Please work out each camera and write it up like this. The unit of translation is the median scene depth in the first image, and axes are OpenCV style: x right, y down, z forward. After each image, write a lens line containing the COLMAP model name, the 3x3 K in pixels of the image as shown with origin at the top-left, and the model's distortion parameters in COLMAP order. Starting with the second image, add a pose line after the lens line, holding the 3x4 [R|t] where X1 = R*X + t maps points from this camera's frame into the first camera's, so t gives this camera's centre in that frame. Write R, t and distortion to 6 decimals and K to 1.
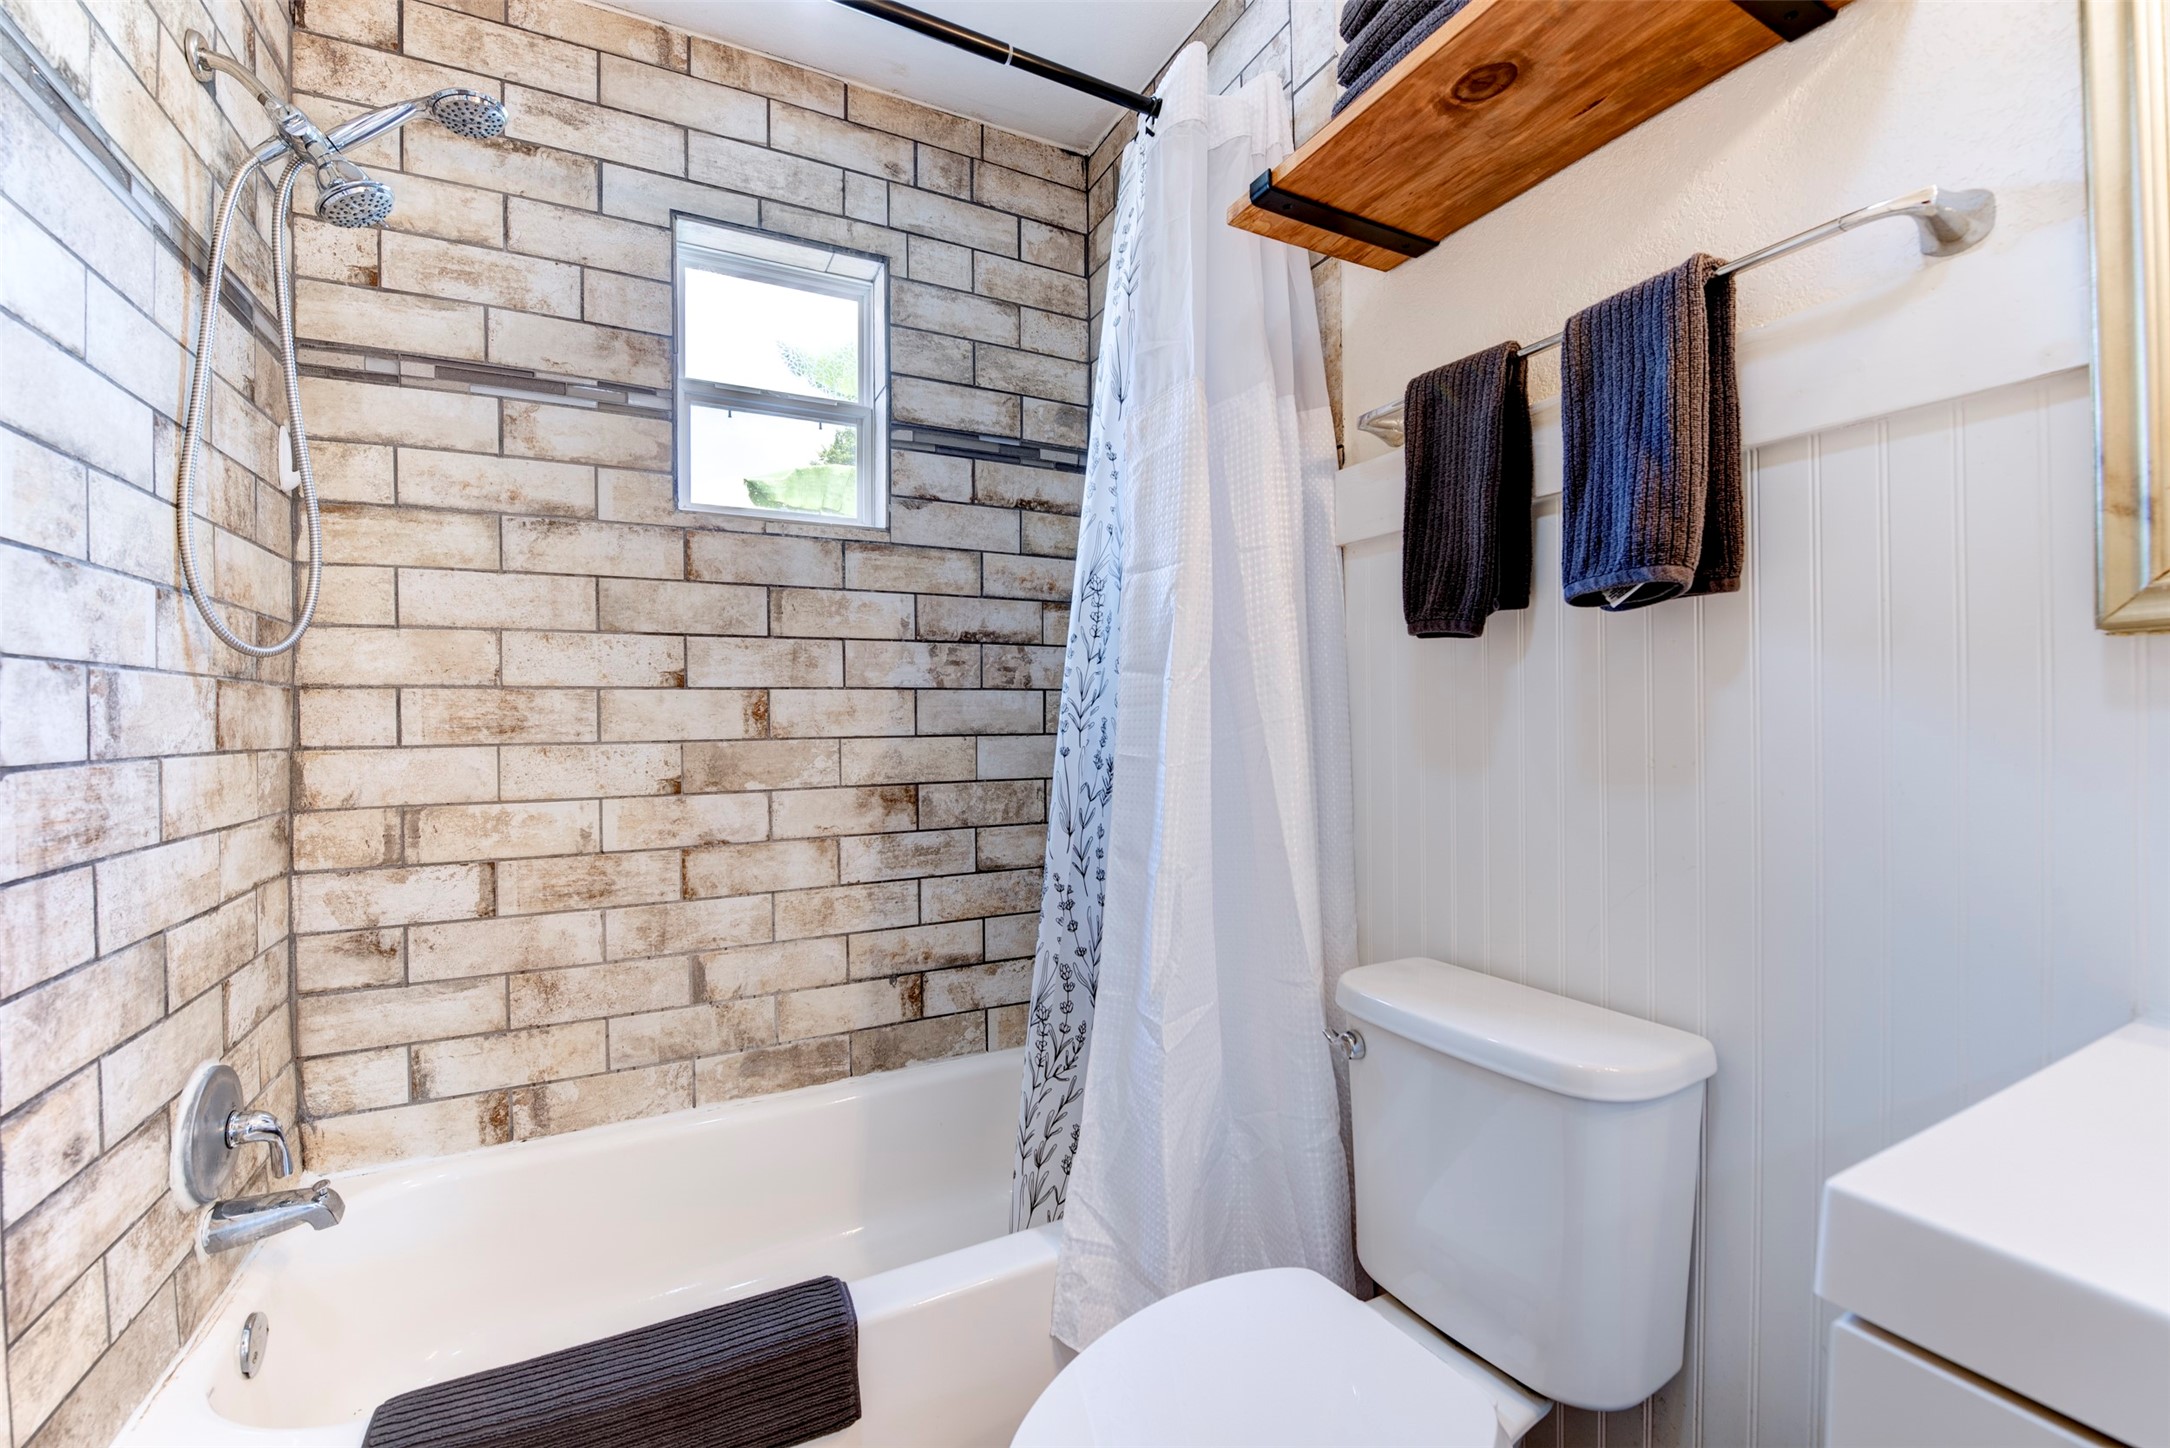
lens RADIAL K [[895.9, 0, 1090.6], [0, 895.9, 715.1], [0, 0, 1]] dist [-0.003748, -0.000180]
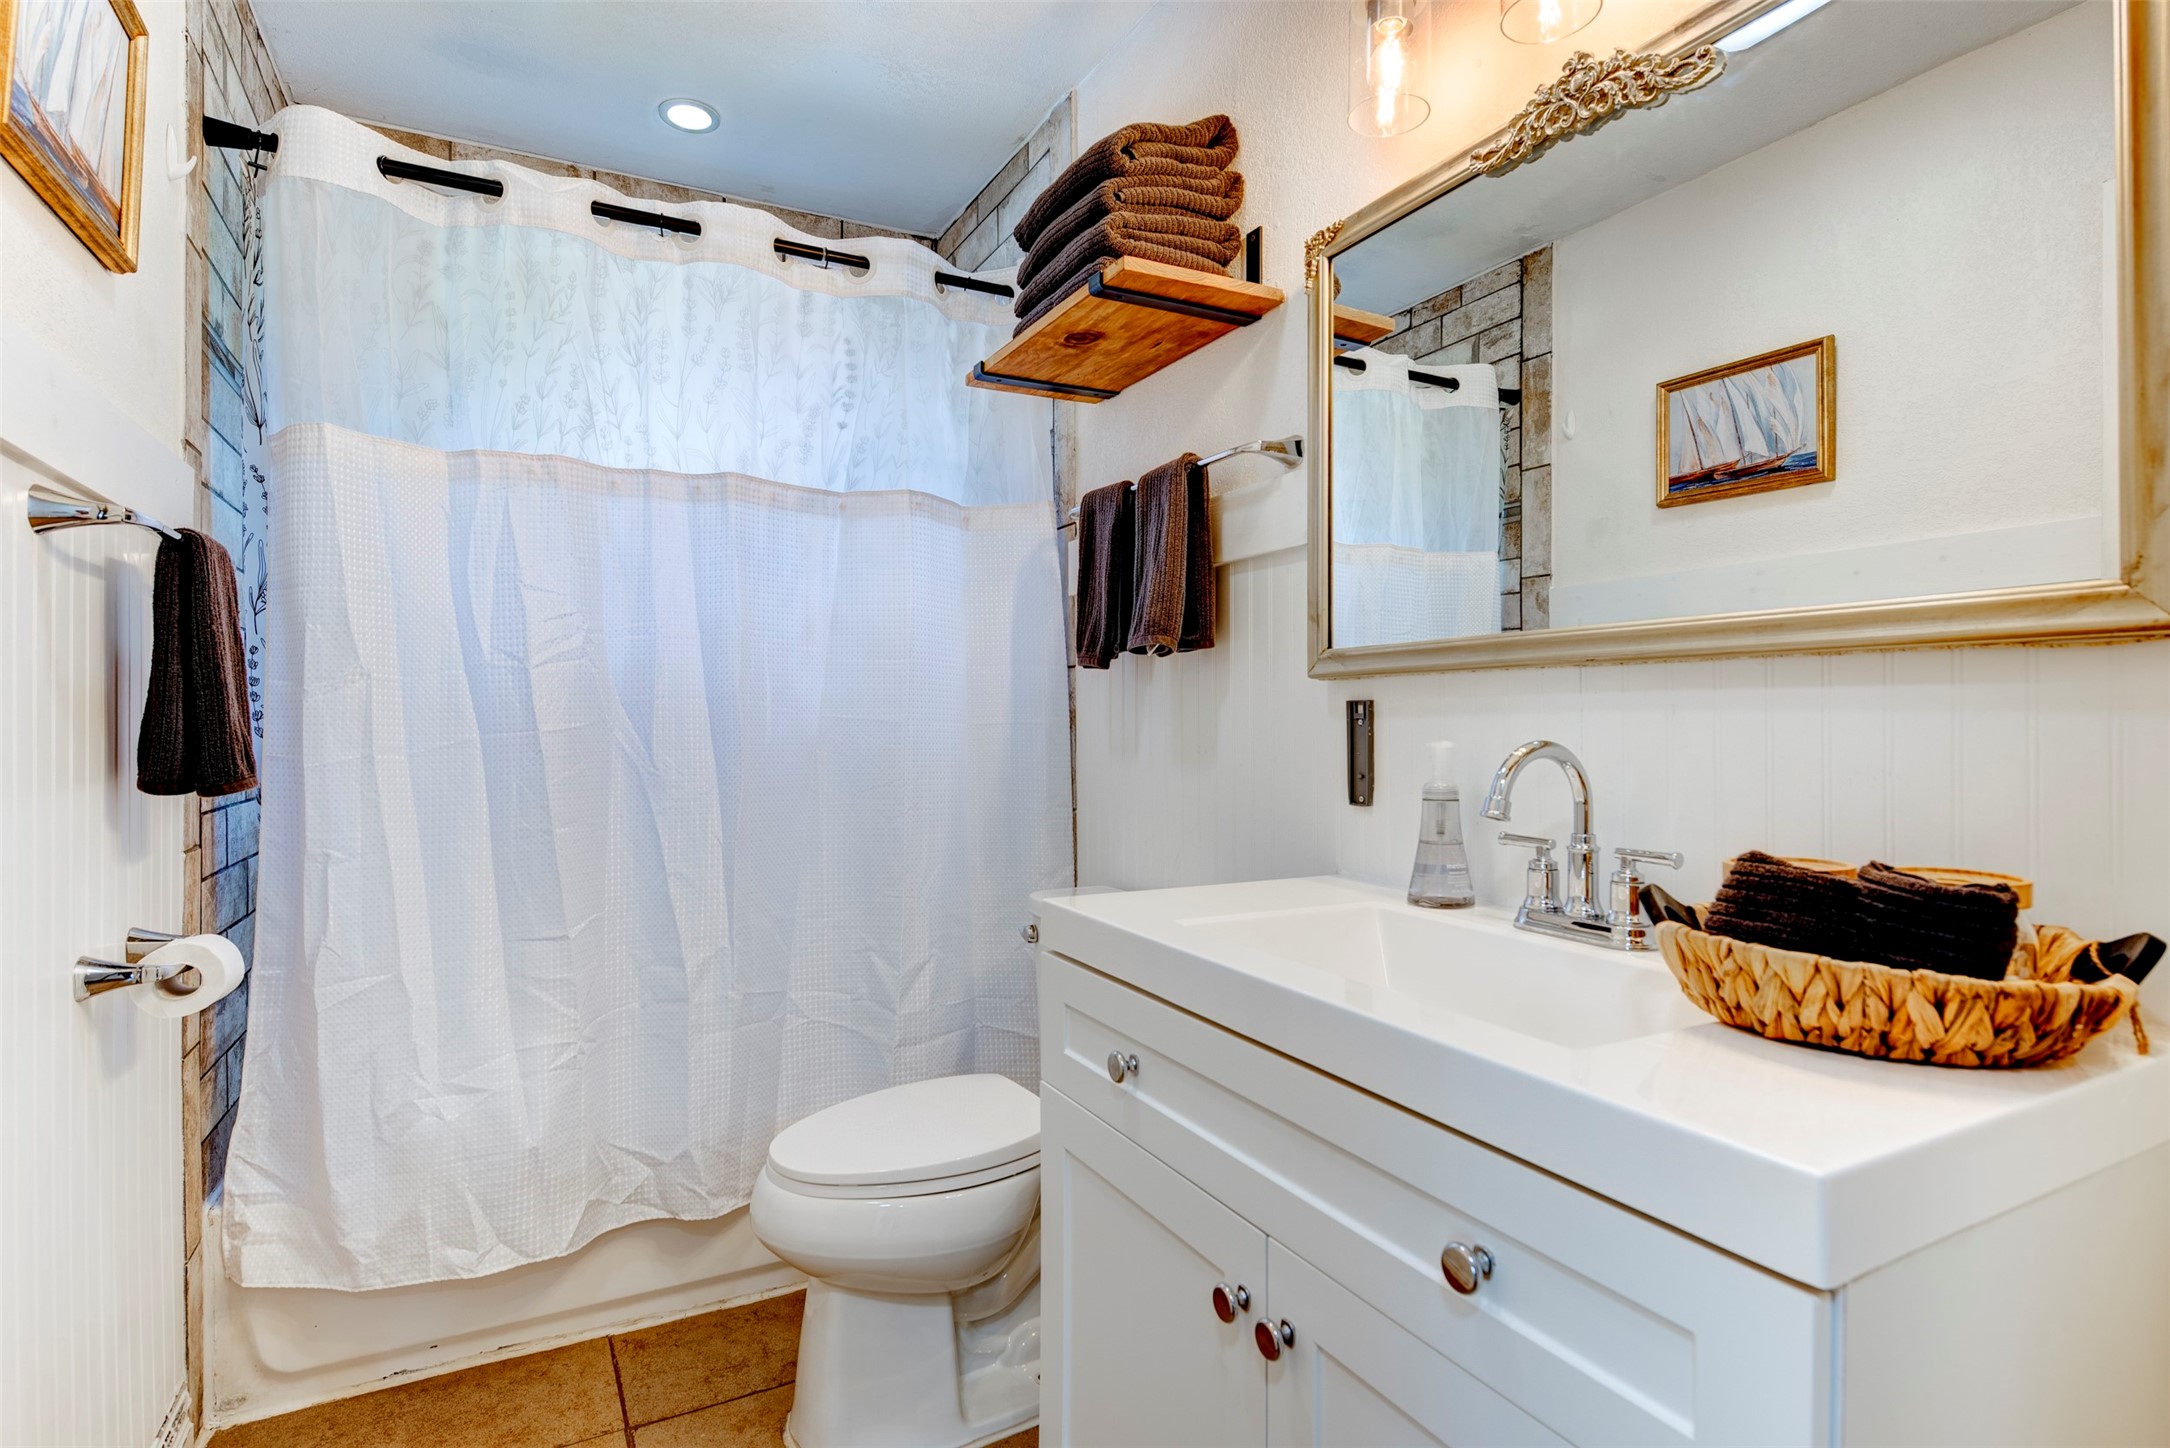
lens RADIAL K [[1088.4, 0, 1079.6], [0, 1088.4, 717.5], [0, 0, 1]] dist [-0.004636, -0.003381]
pose [[0.999932, 0.005173, 0.010485, 0.372980], [-0.005146, 0.999983, -0.002631, 0.000933], [-0.010498, 0.002577, 0.999942, -0.904390]]
